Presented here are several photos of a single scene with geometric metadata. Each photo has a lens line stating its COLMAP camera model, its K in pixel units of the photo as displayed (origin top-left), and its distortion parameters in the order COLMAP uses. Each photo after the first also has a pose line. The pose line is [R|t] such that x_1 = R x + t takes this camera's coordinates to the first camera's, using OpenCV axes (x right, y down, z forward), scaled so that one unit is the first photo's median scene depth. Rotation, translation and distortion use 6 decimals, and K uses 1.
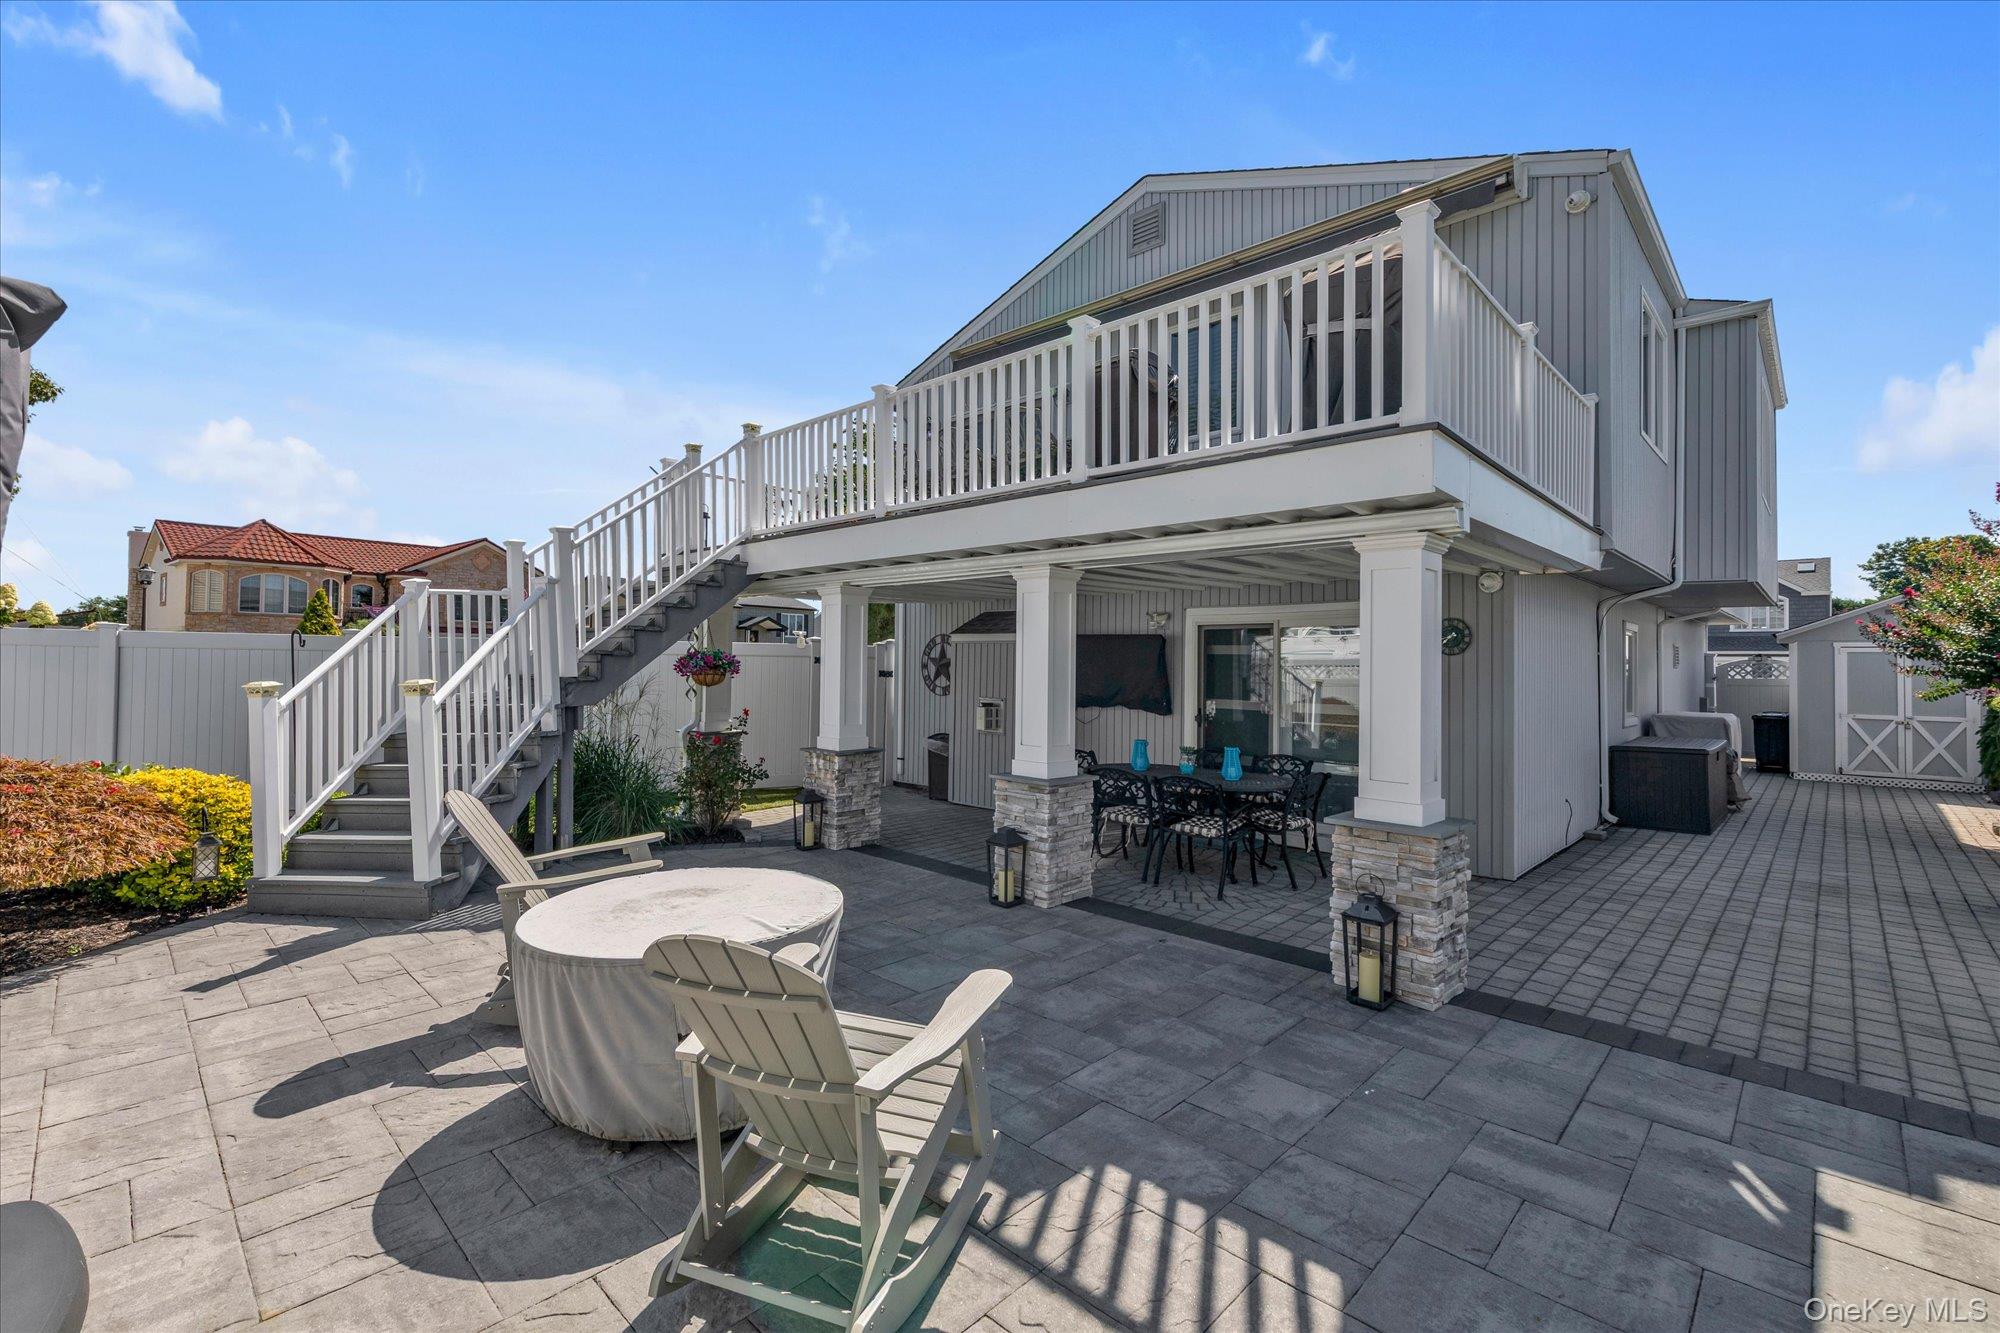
lens RADIAL K [[874.2, 0, 999.4], [0, 874.2, 665.0], [0, 0, 1]] dist [-0.001159, 0.000258]
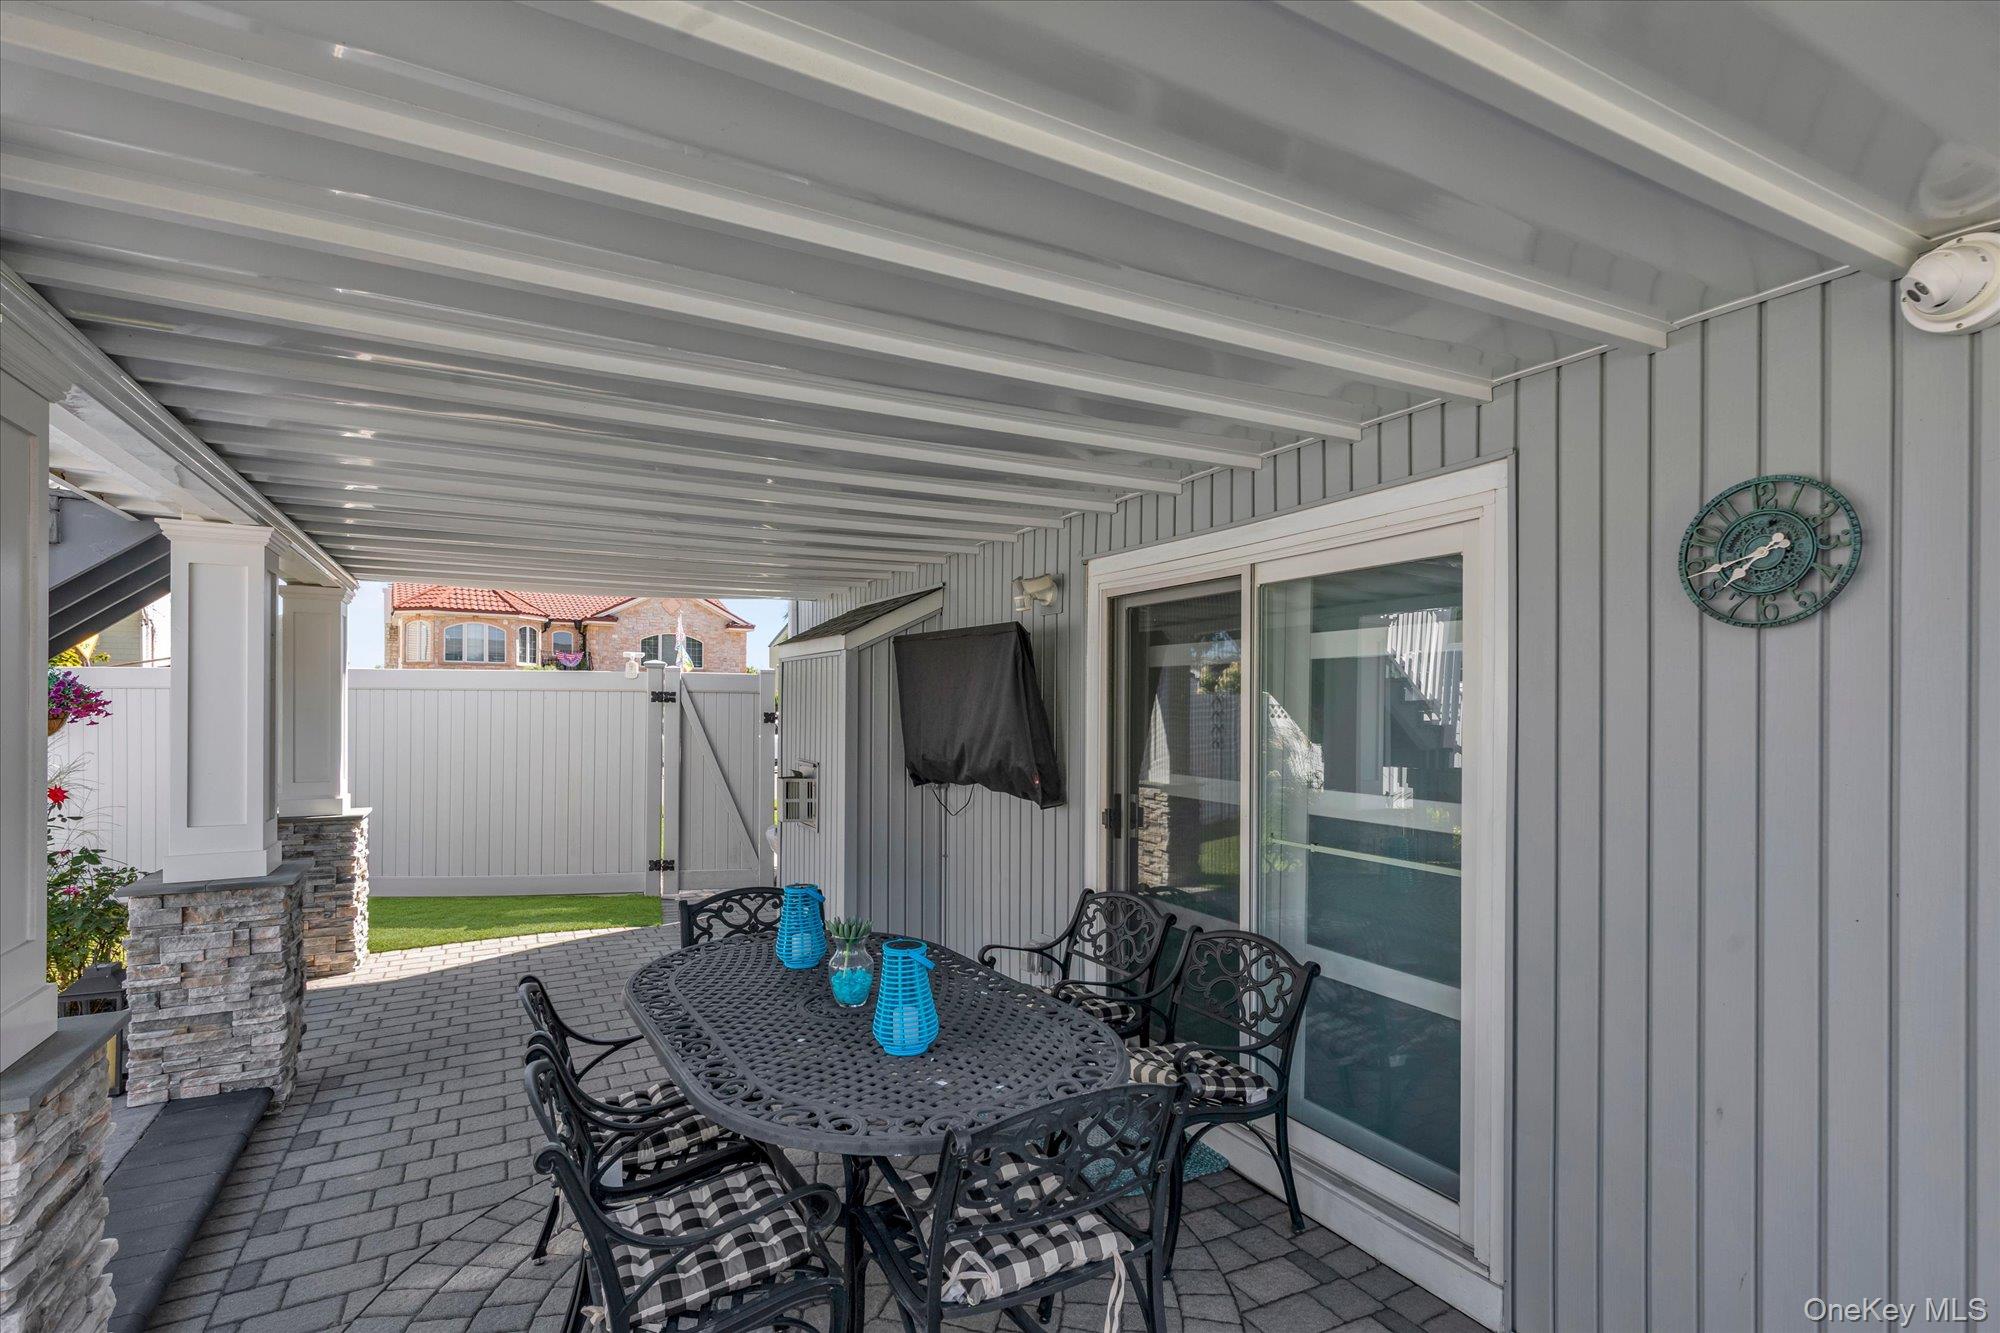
lens RADIAL K [[927.5, 0, 1030.4], [0, 927.5, 725.5], [0, 0, 1]] dist [-0.000529, 0.000134]
pose [[0.954396, -0.000059, -0.298545, 0.317789], [0.003950, 0.999915, 0.012427, 0.009970], [0.298519, -0.013039, 0.954315, 0.550789]]
